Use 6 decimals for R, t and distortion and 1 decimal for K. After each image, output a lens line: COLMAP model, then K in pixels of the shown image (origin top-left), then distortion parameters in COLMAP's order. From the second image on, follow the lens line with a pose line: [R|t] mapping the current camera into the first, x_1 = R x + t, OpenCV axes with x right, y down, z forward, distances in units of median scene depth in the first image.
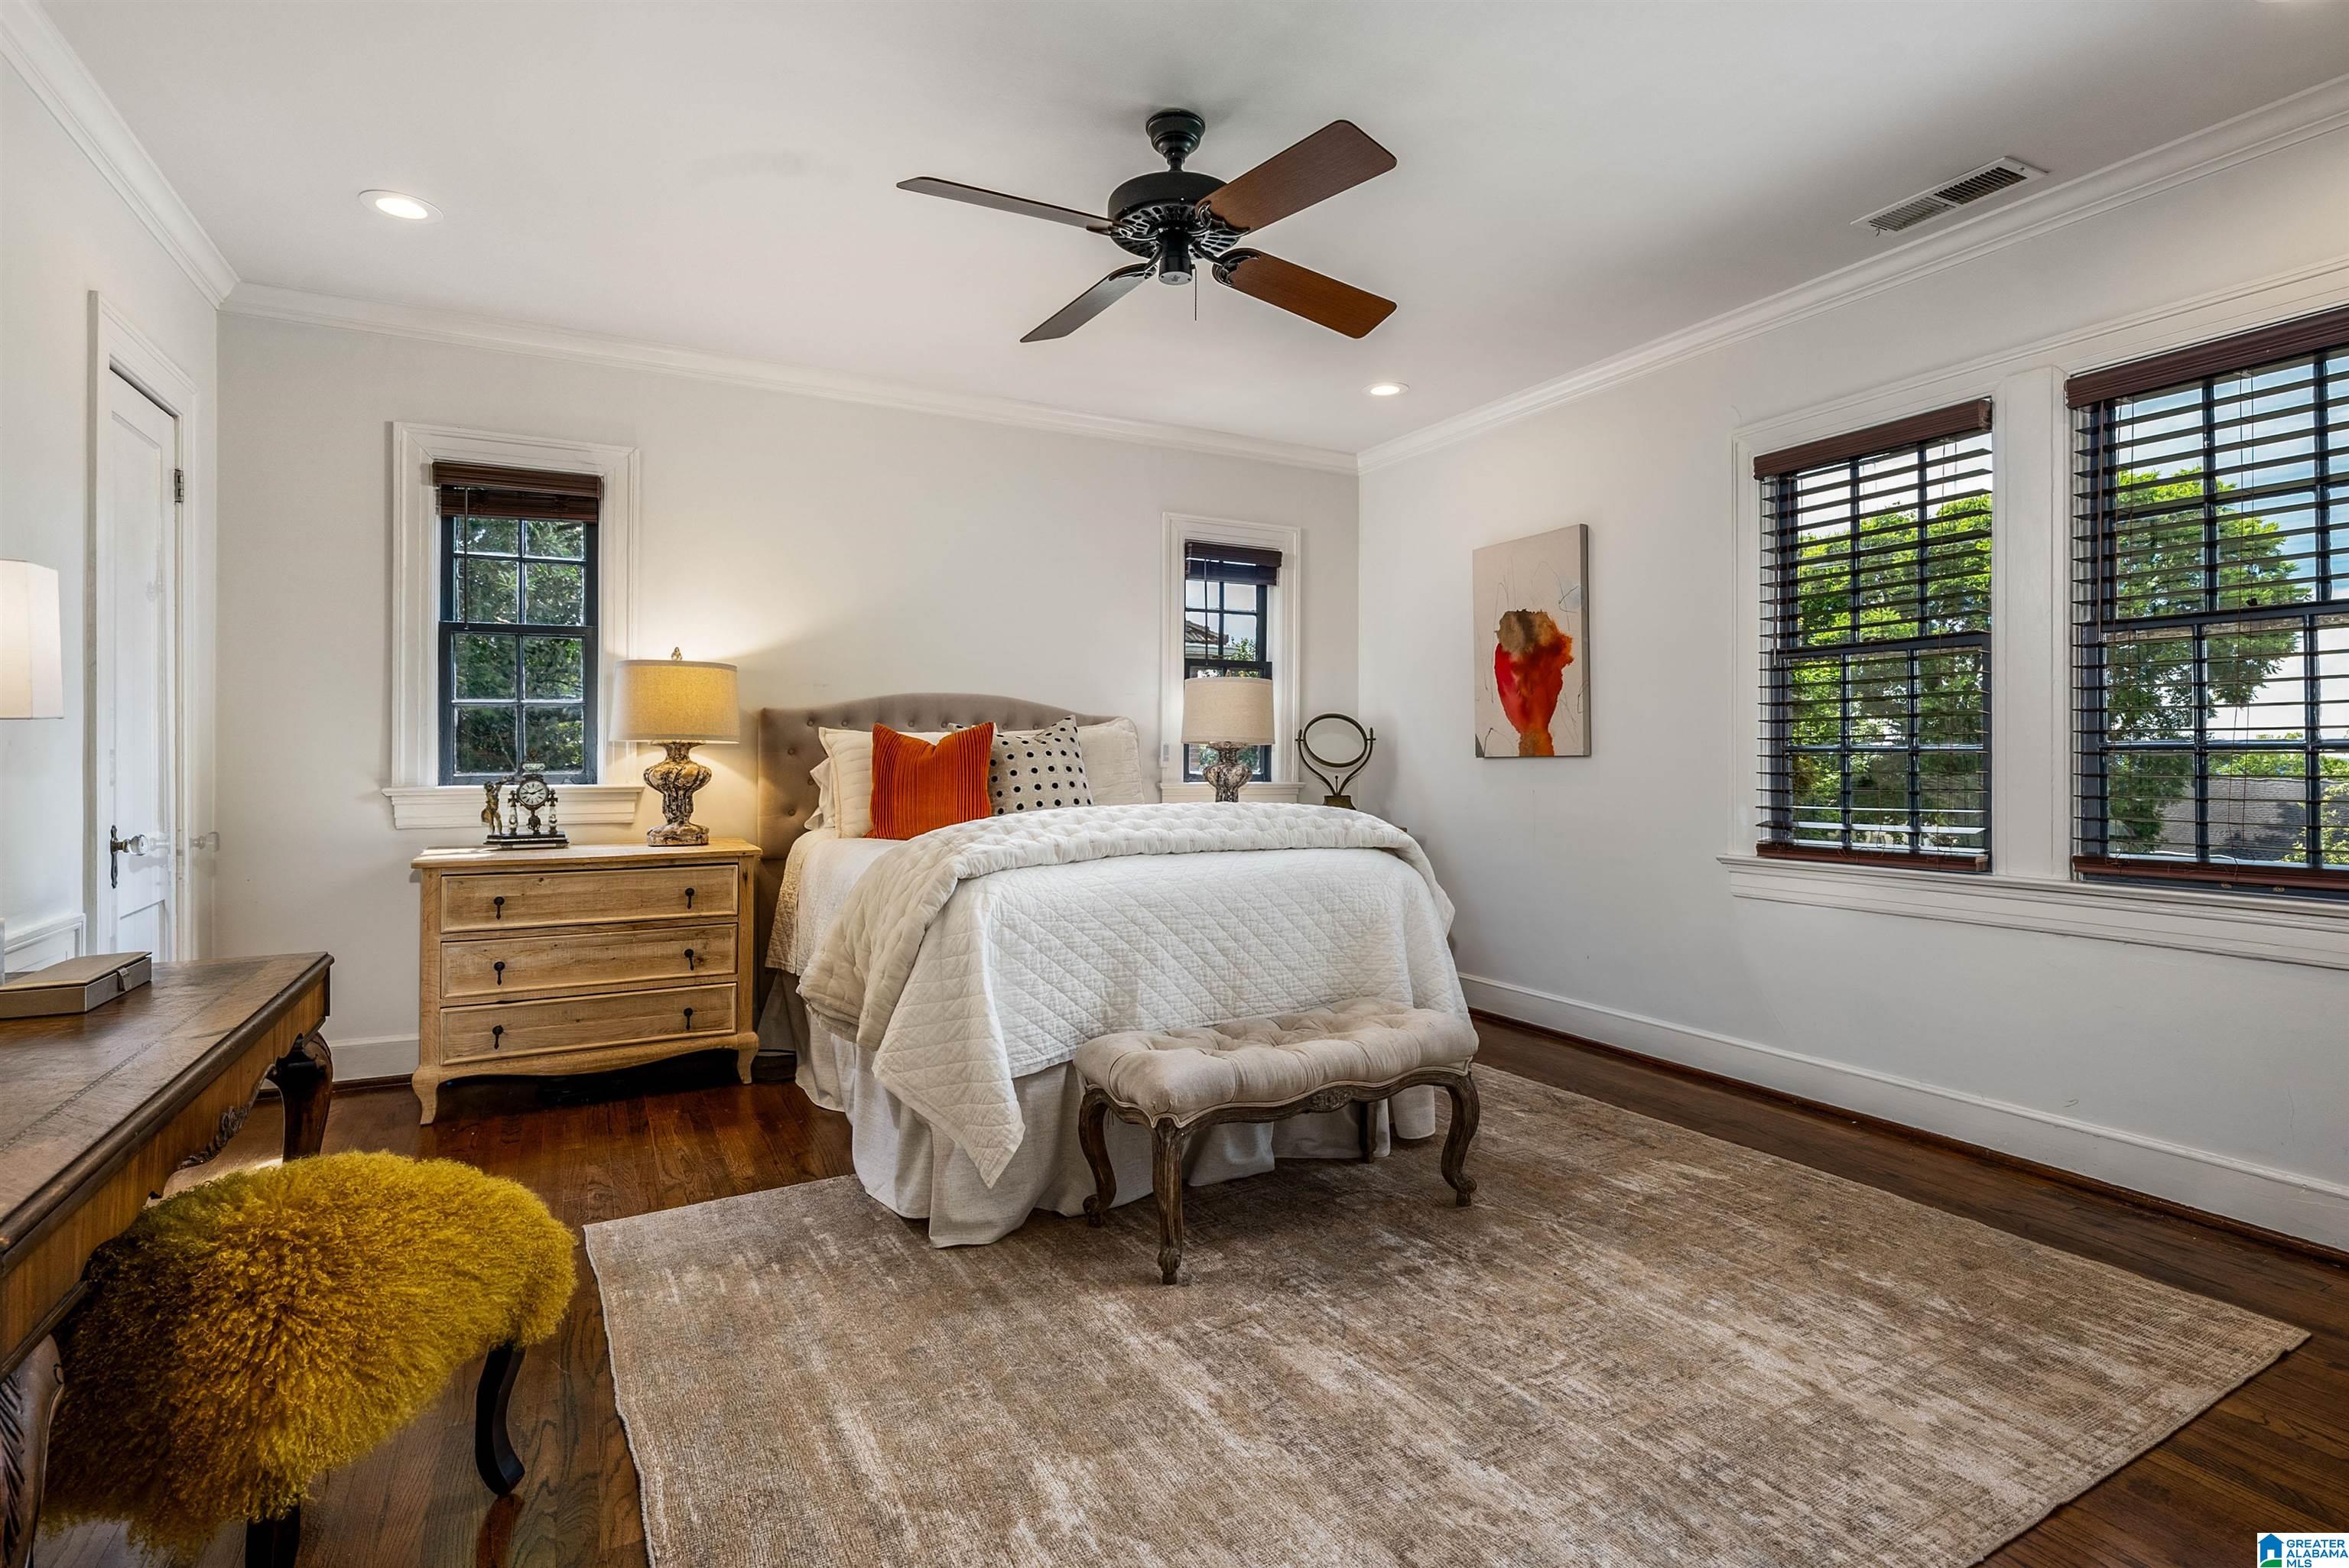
lens RADIAL K [[1157.5, 0, 1185.5], [0, 1157.5, 755.5], [0, 0, 1]] dist [0.000832, -0.000460]
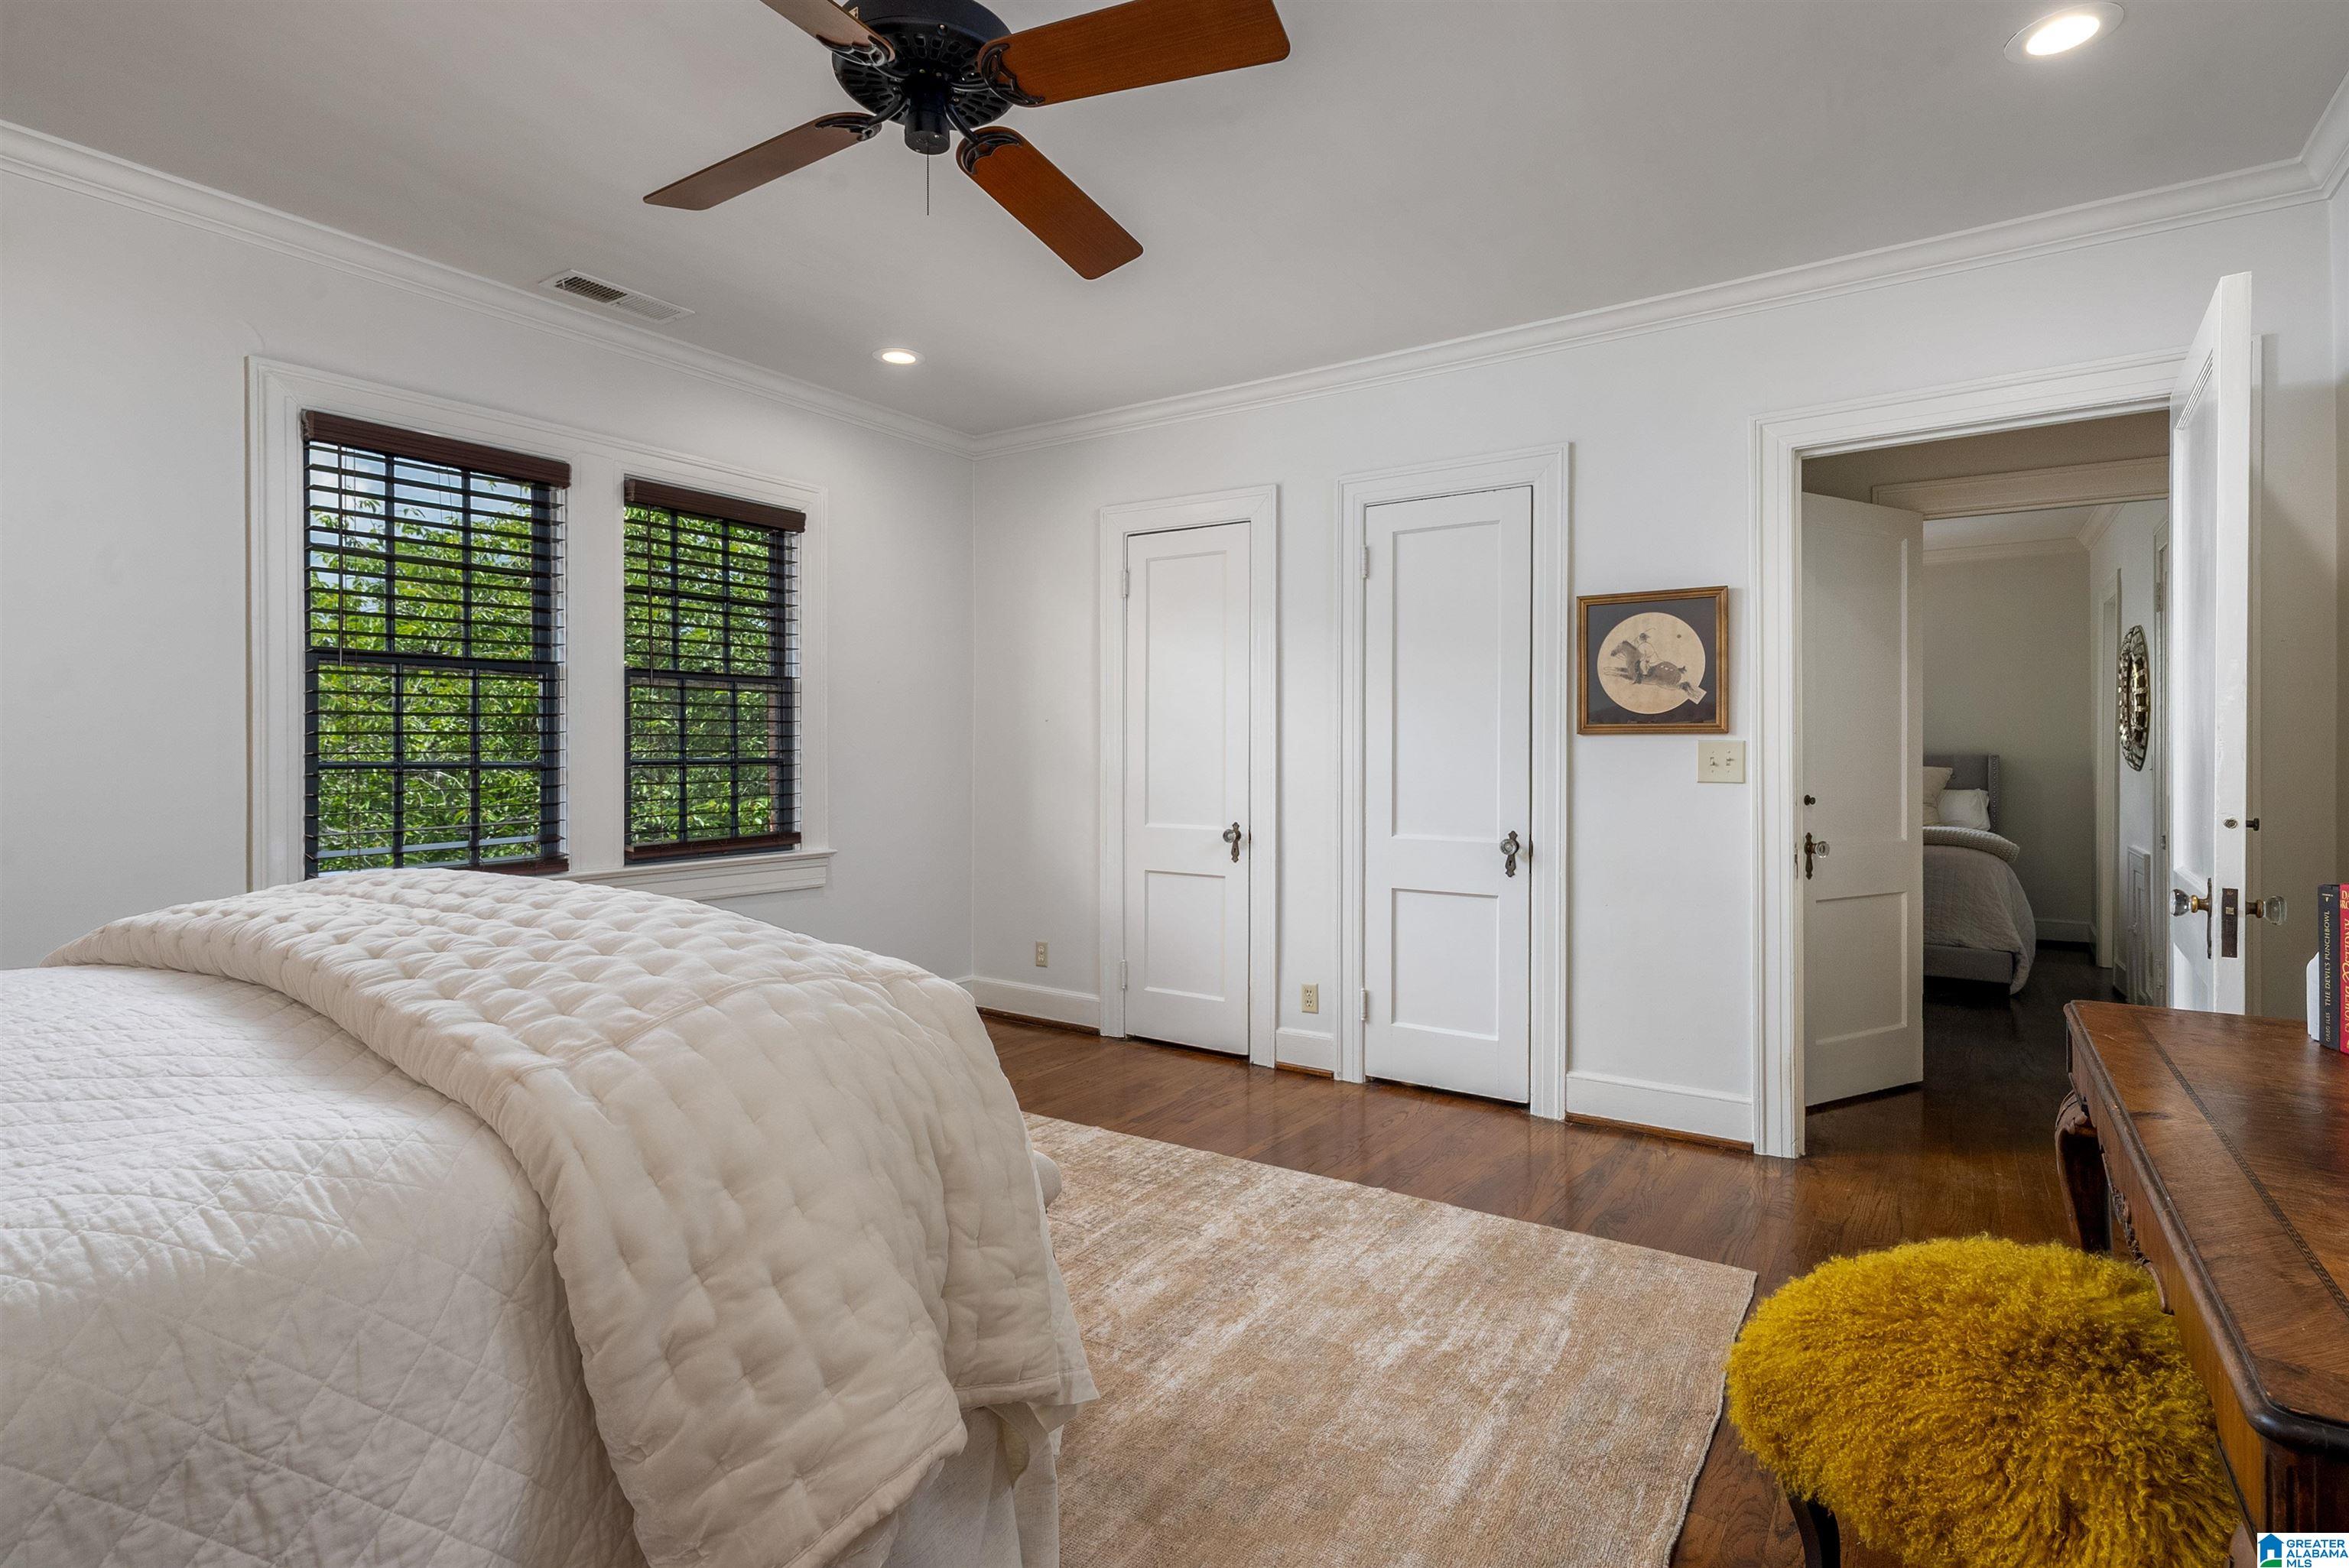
lens RADIAL K [[1157.5, 0, 1185.5], [0, 1157.5, 755.5], [0, 0, 1]] dist [0.000832, -0.000460]
pose [[-0.482009, 0.003398, 0.876159, -1.001260], [0.007822, 0.999969, 0.000425, -0.018160], [-0.876131, 0.007058, -0.482021, 1.623537]]
